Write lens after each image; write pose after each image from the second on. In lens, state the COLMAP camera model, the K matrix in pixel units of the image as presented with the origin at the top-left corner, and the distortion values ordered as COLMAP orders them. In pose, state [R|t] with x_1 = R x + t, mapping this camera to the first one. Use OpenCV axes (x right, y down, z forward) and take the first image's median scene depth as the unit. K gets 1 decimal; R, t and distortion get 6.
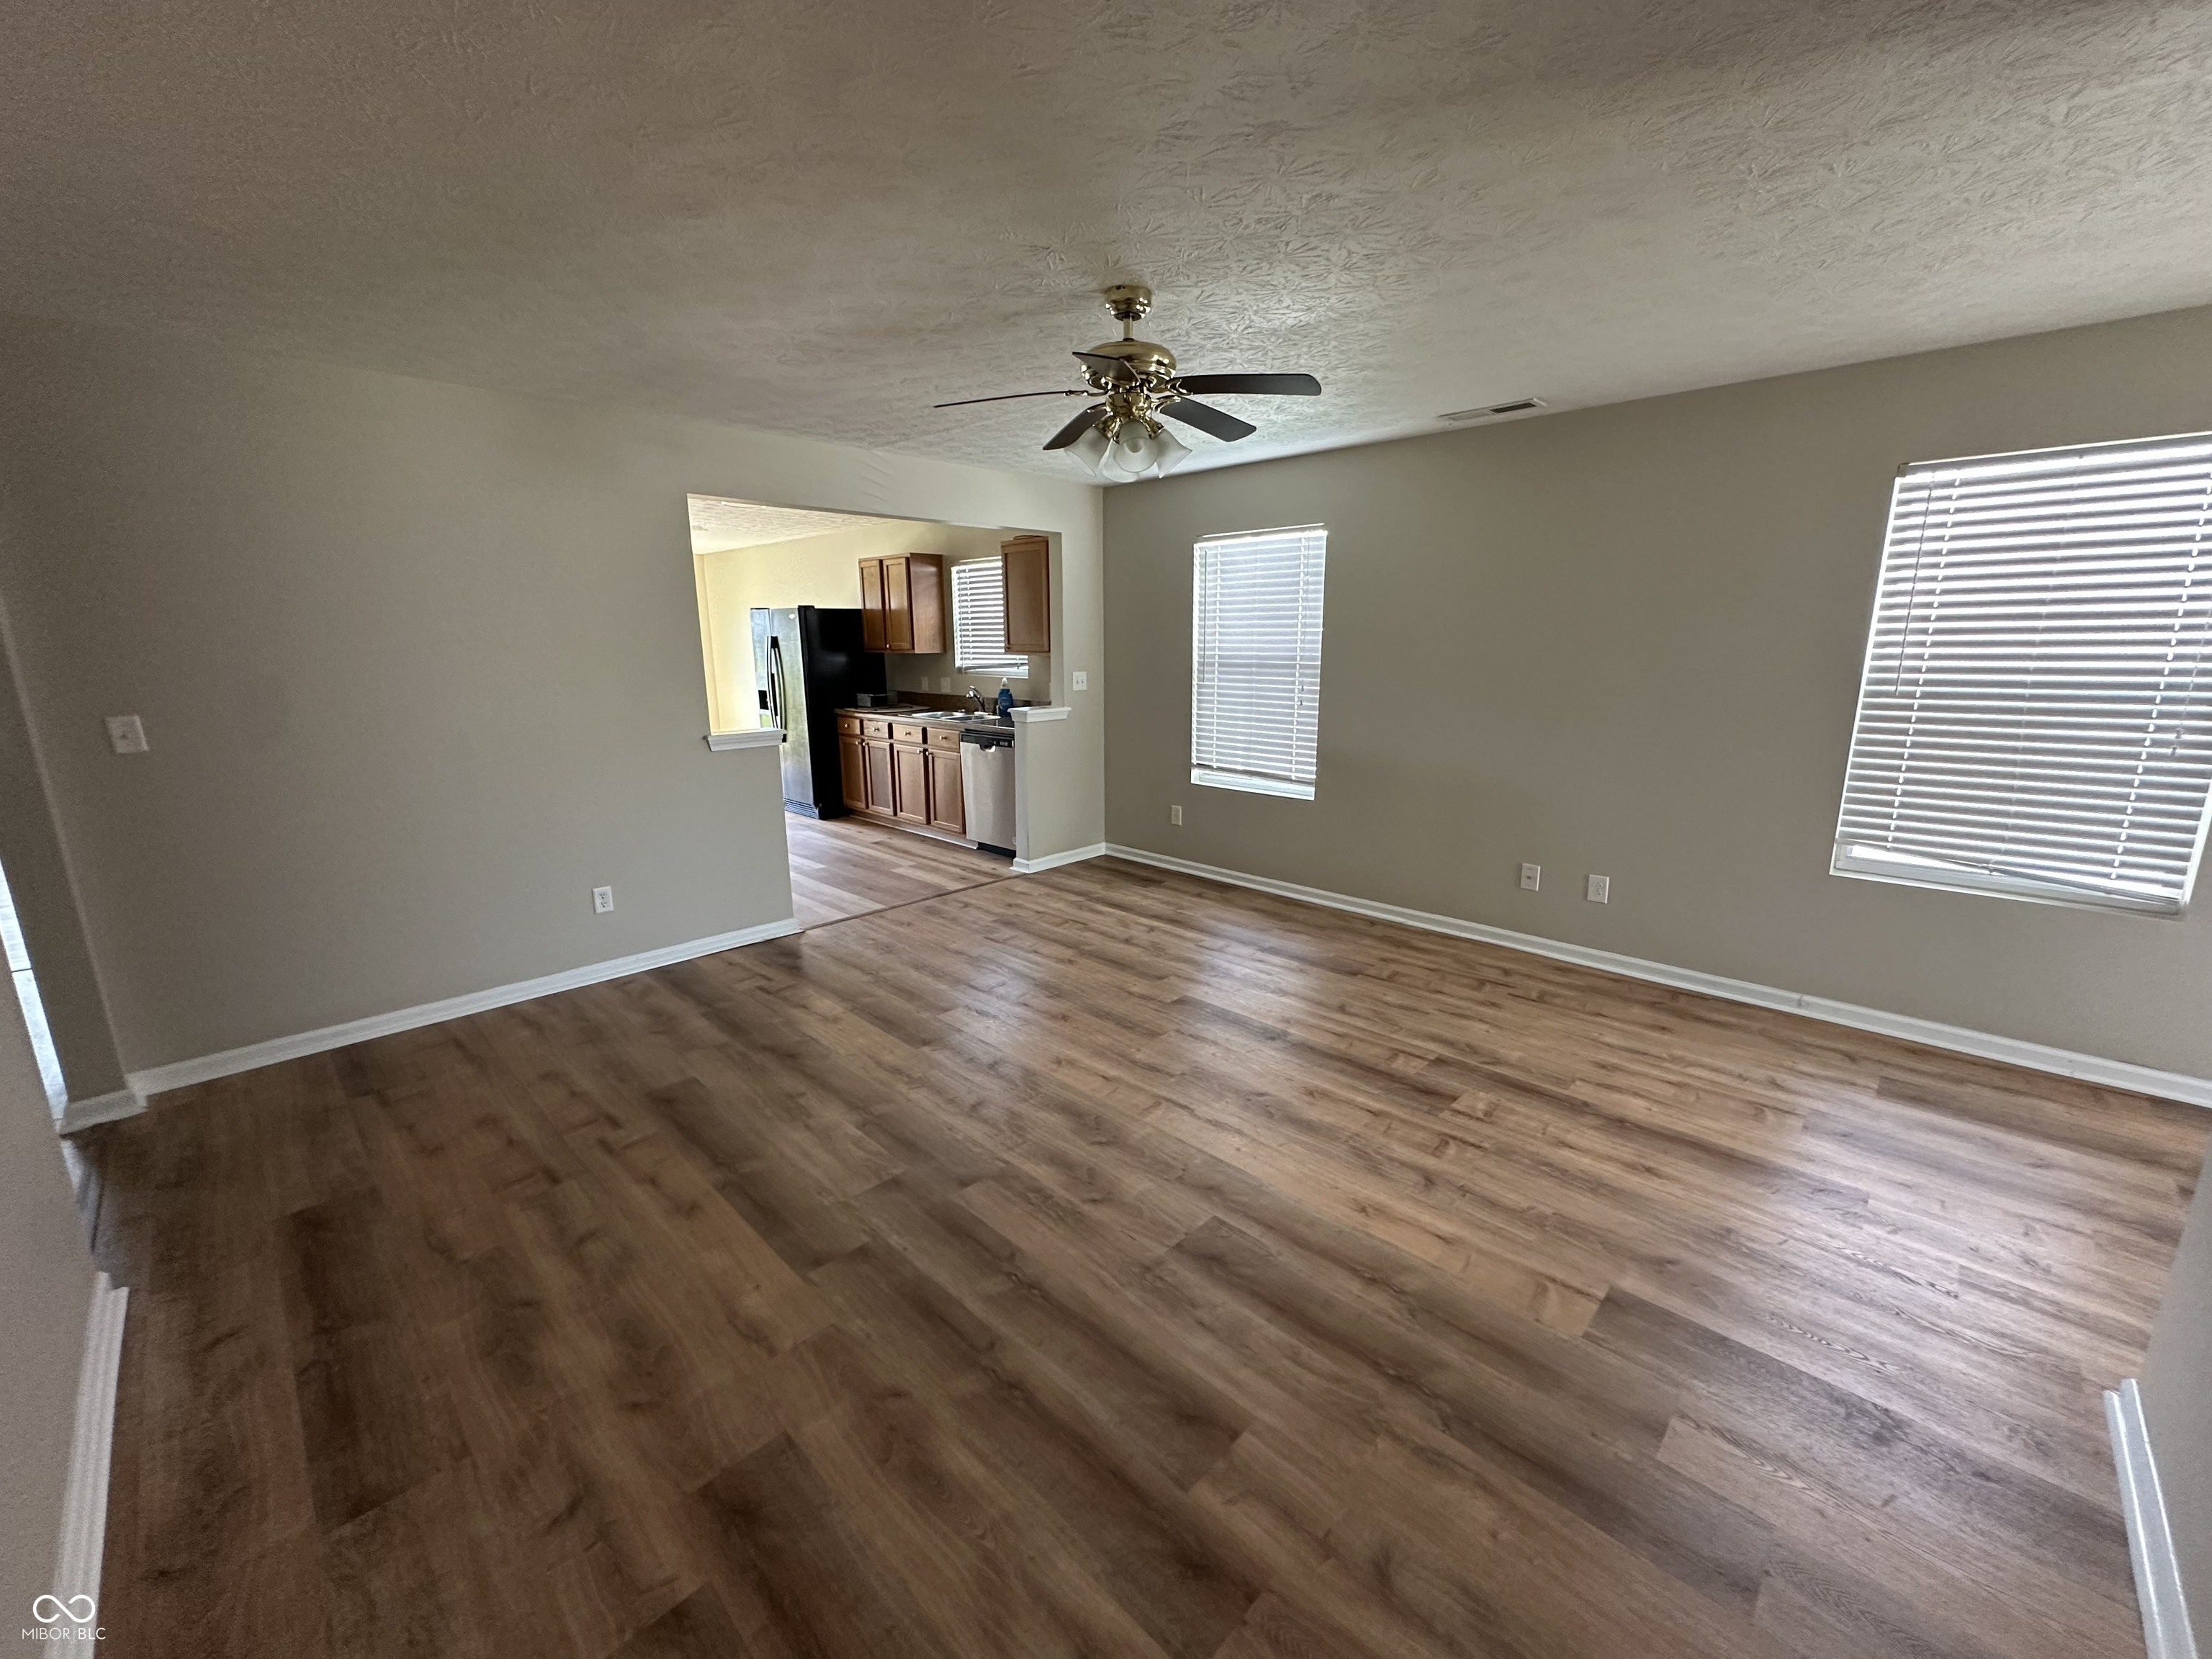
lens RADIAL K [[882.4, 0, 1105.3], [0, 882.4, 826.2], [0, 0, 1]] dist [0.000122, 0.000182]
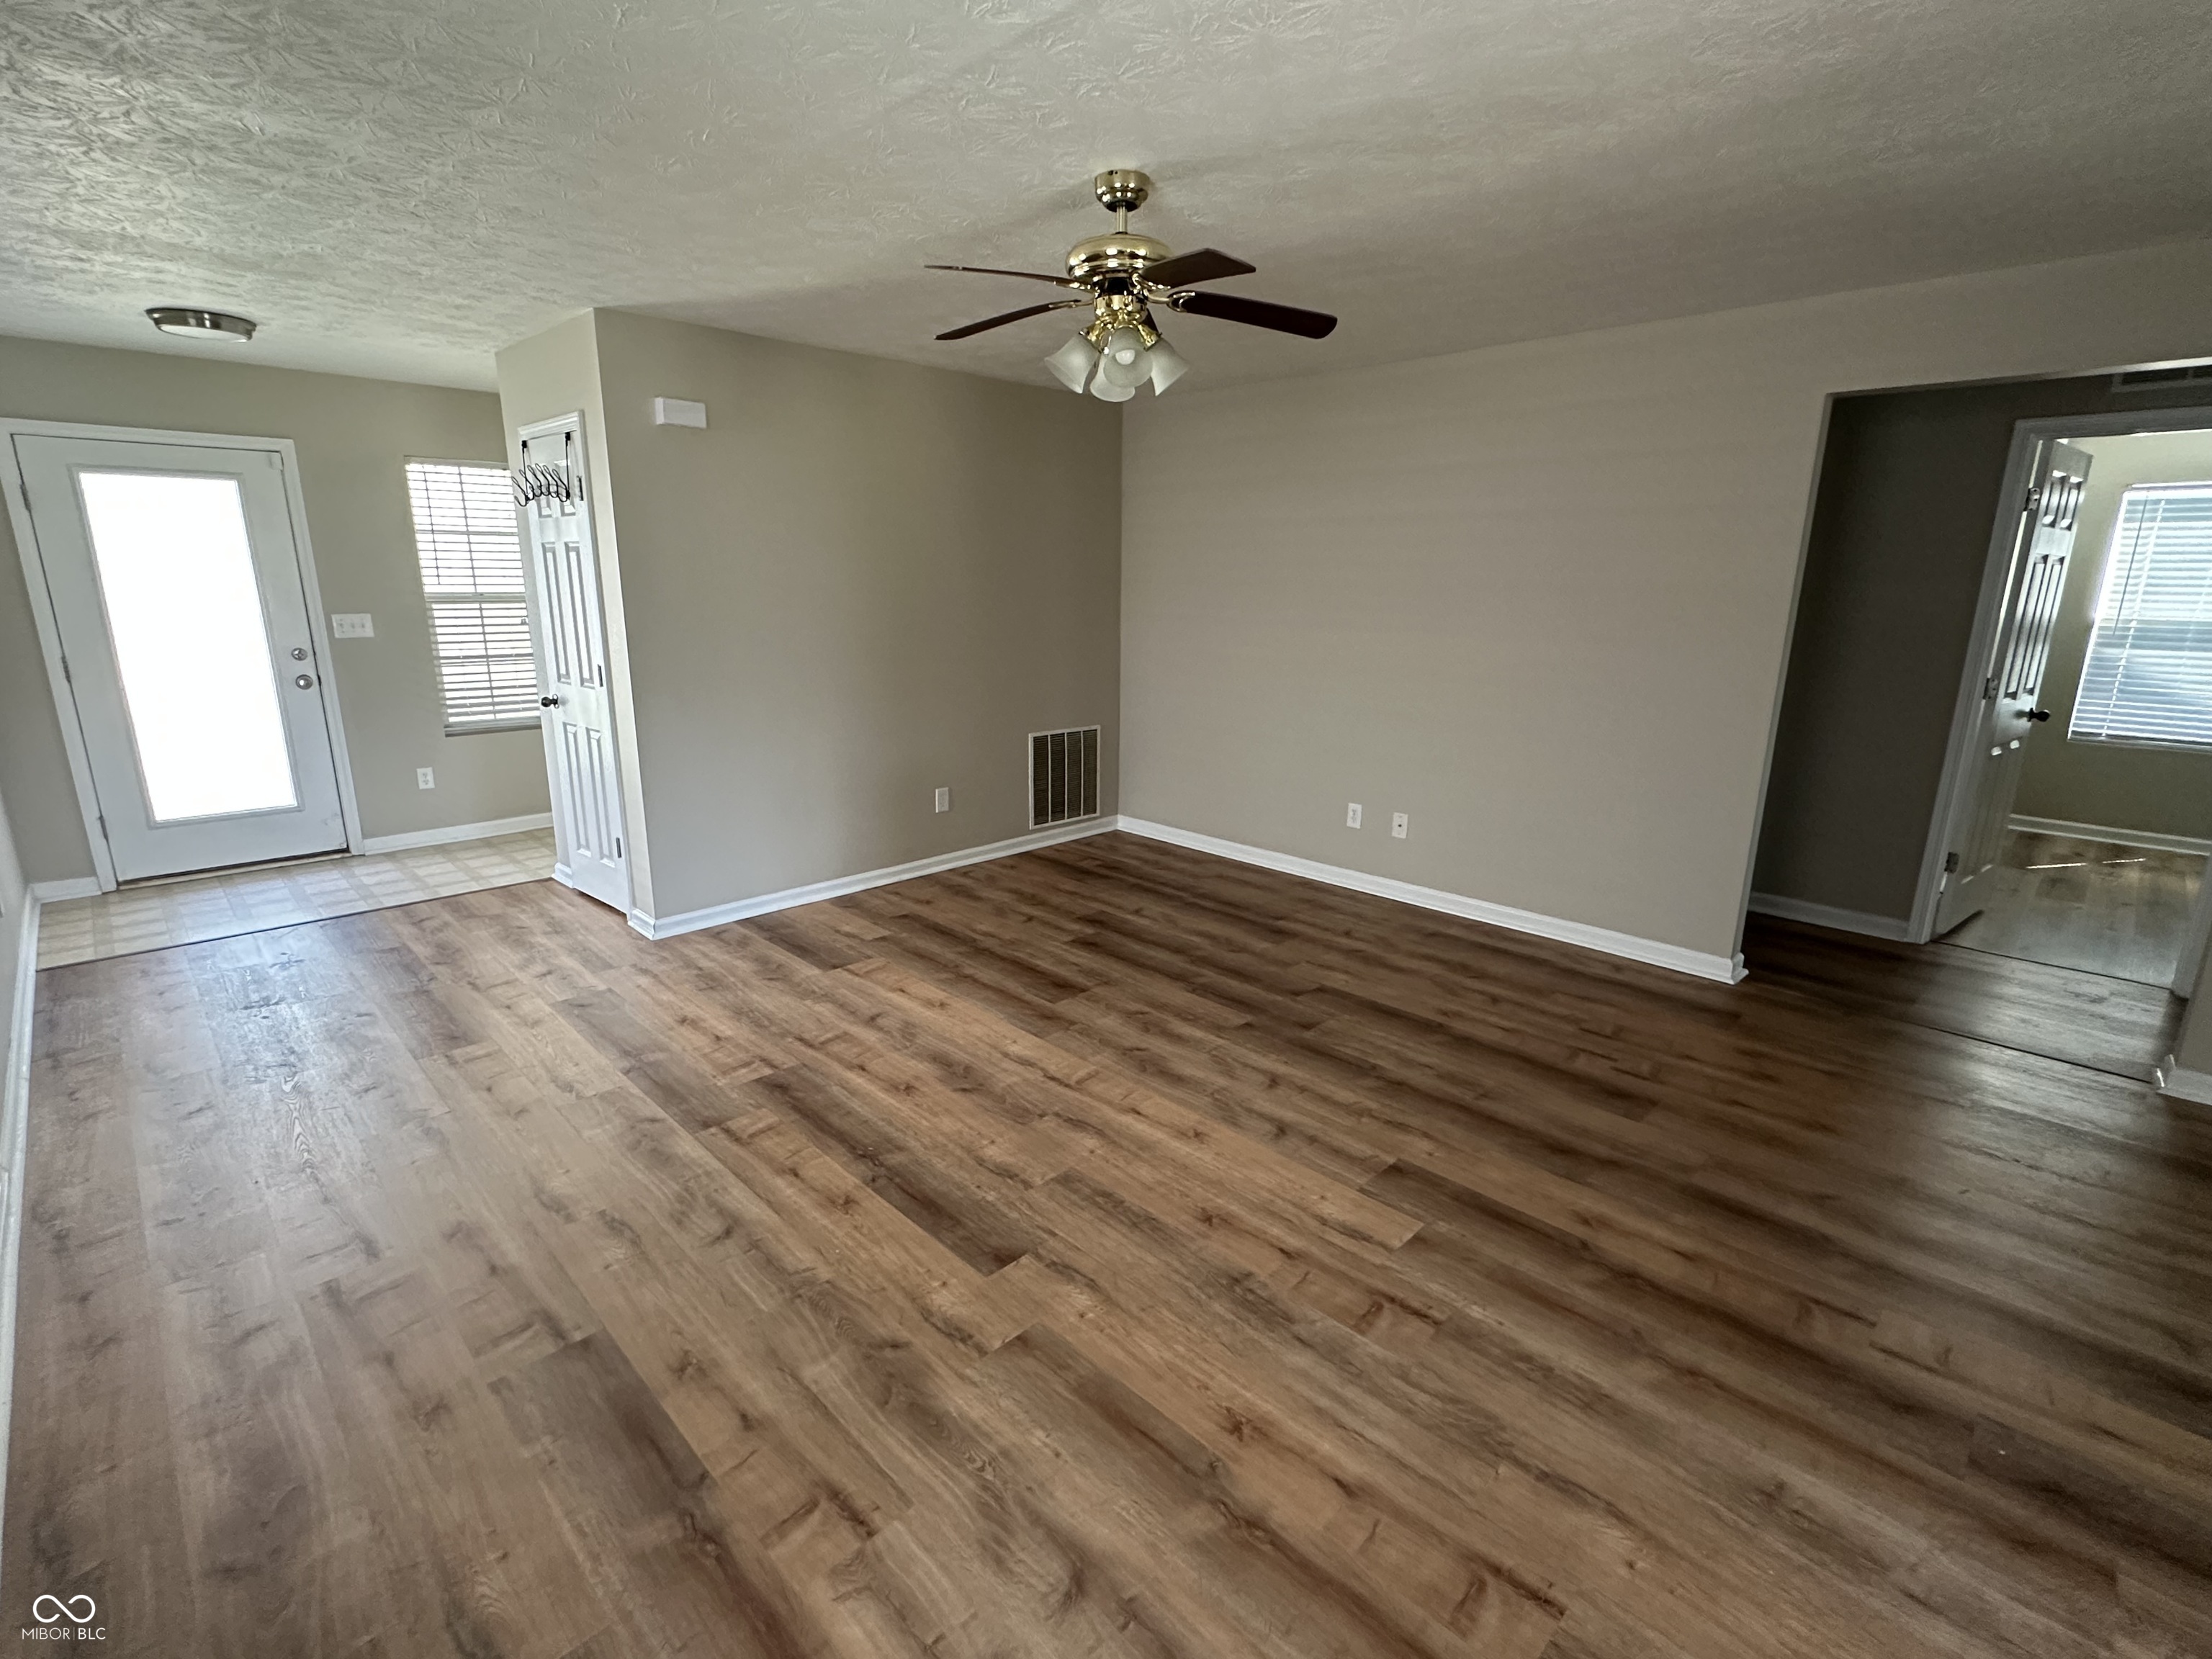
lens RADIAL K [[1018.1, 0, 1100.8], [0, 1018.1, 831.6], [0, 0, 1]] dist [-0.001595, -0.000231]
pose [[-0.999841, -0.007456, 0.016218, 0.019177], [0.000528, 0.895829, 0.444398, -0.362025], [-0.017842, 0.444336, -0.895682, 1.666750]]
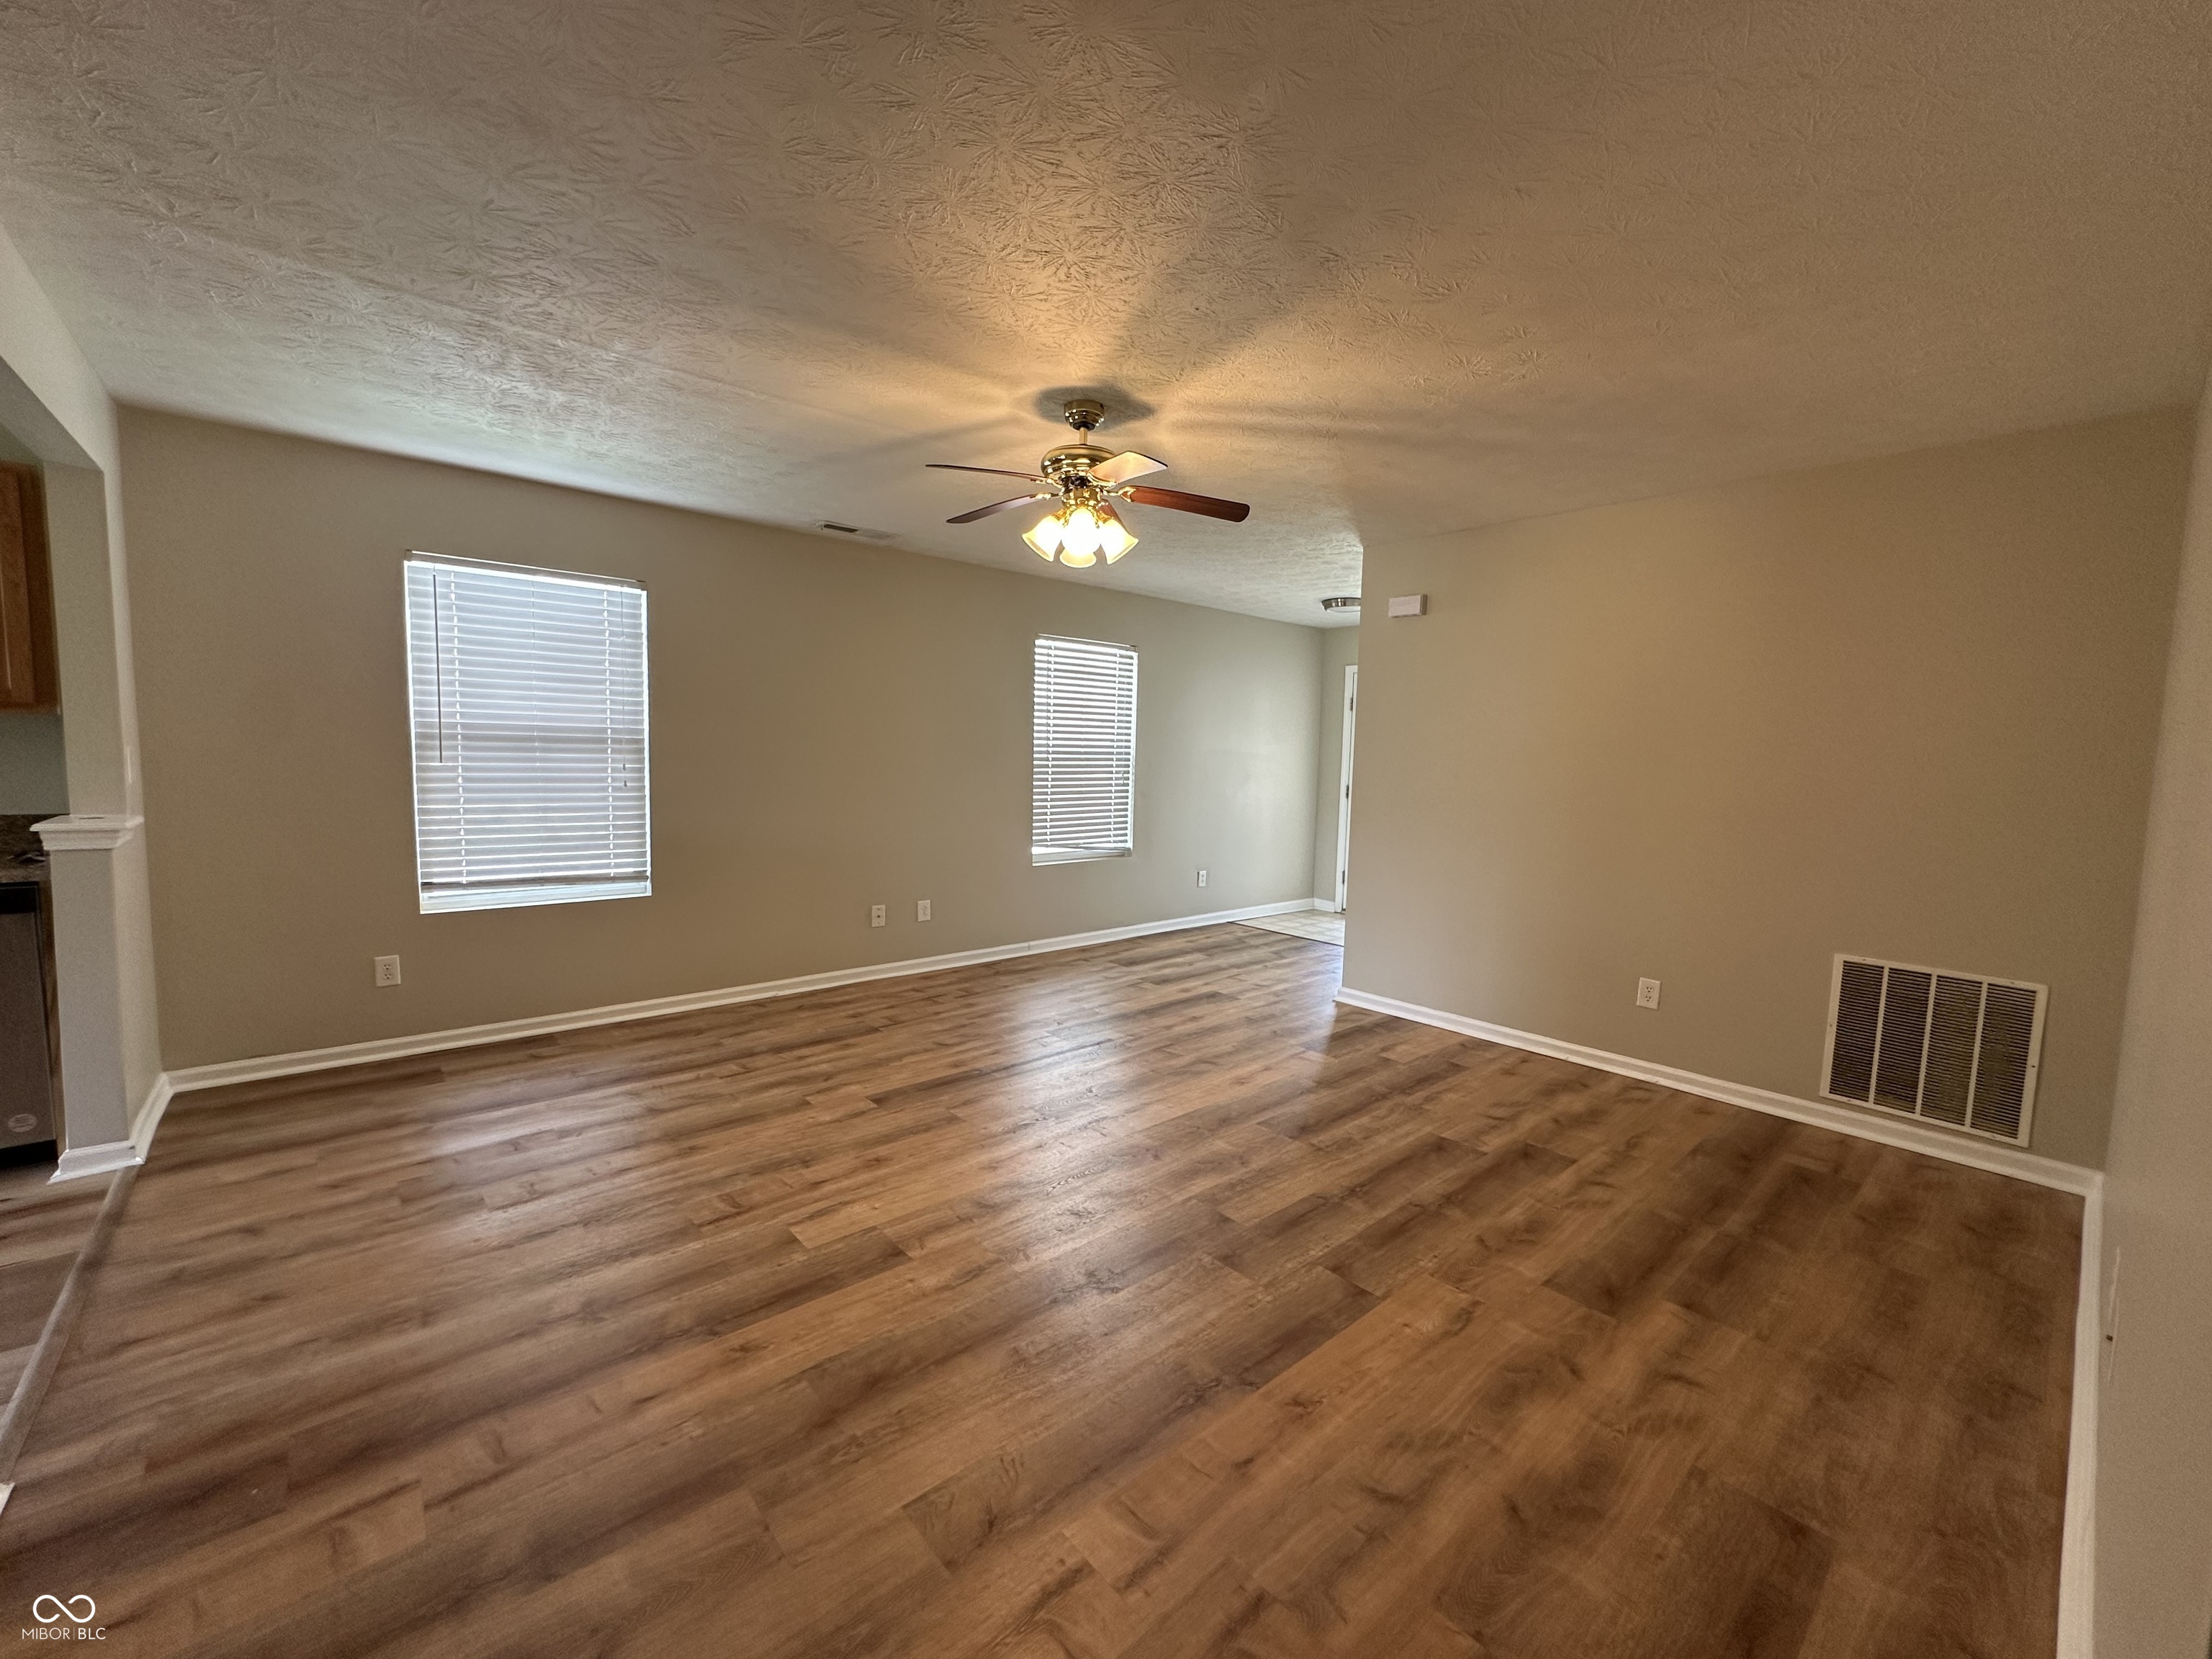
lens RADIAL K [[882.4, 0, 1105.3], [0, 882.4, 826.2], [0, 0, 1]] dist [0.000122, 0.000182]
pose [[0.077642, -0.074711, 0.994178, -0.890835], [0.185693, 0.980823, 0.059205, -0.099475], [-0.979536, 0.180015, 0.090026, 0.743182]]
